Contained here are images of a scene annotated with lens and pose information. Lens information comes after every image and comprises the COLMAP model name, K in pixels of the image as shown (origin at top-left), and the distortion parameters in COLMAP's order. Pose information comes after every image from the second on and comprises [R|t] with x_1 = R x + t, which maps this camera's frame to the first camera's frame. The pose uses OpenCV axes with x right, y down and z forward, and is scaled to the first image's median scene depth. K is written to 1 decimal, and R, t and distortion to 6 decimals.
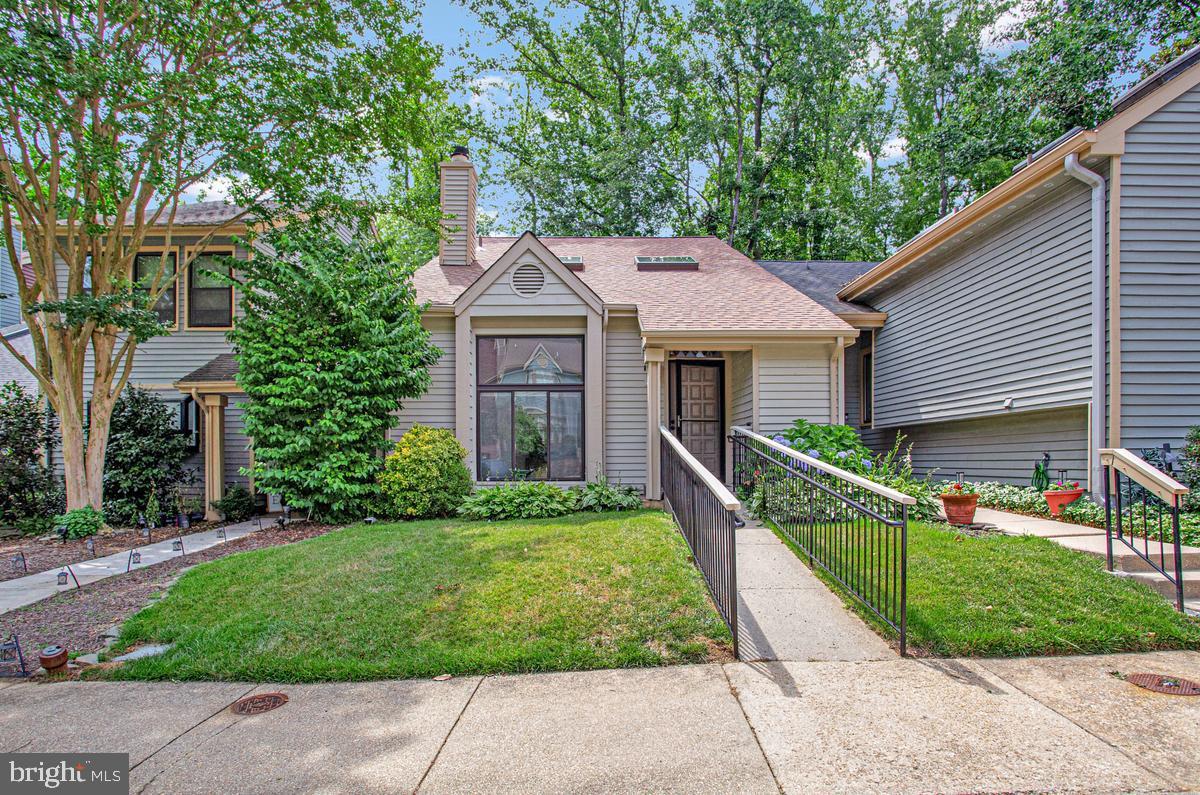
lens RADIAL K [[615.3, 0, 603.5], [0, 615.3, 447.3], [0, 0, 1]] dist [-0.041071, 0.001305]
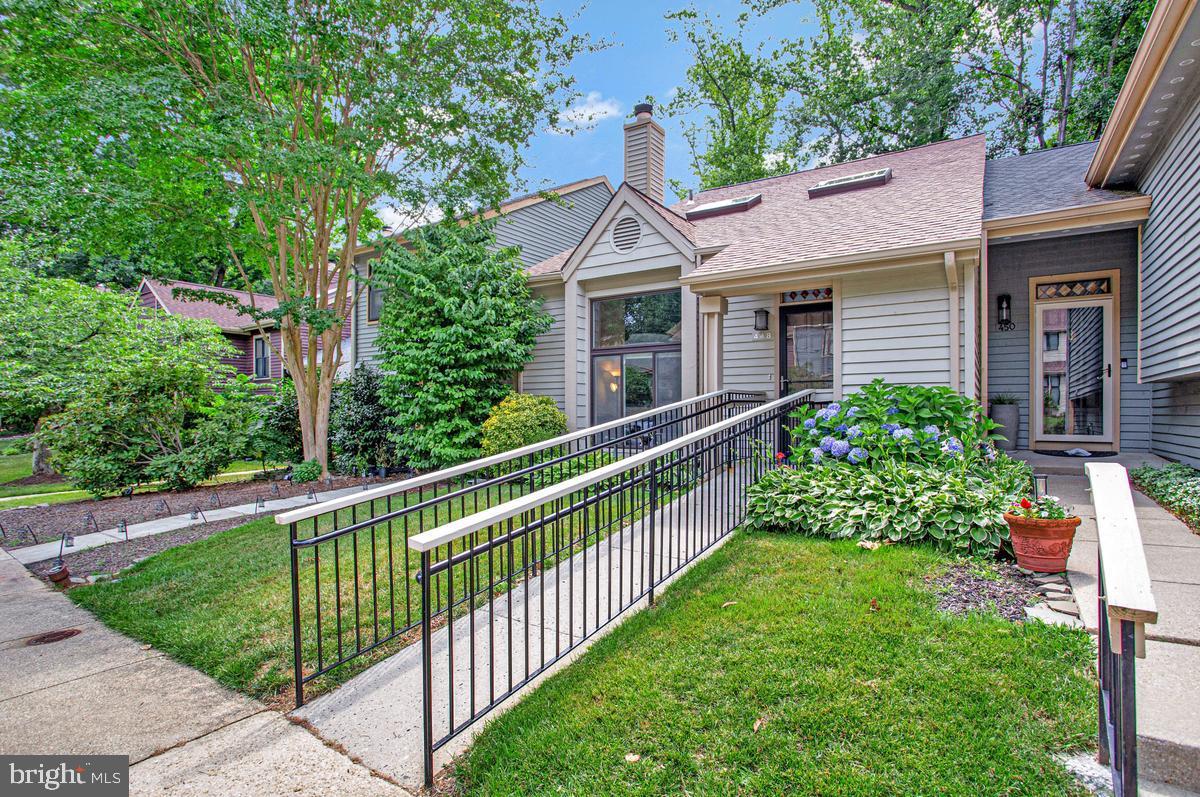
lens RADIAL K [[601.7, 0, 604.3], [0, 601.7, 414.3], [0, 0, 1]] dist [-0.063813, 0.028196]
pose [[0.830189, 0.003270, -0.557473, 0.371396], [0.010576, 0.999710, 0.021614, -0.019885], [0.557382, -0.023839, 0.829914, 0.224870]]
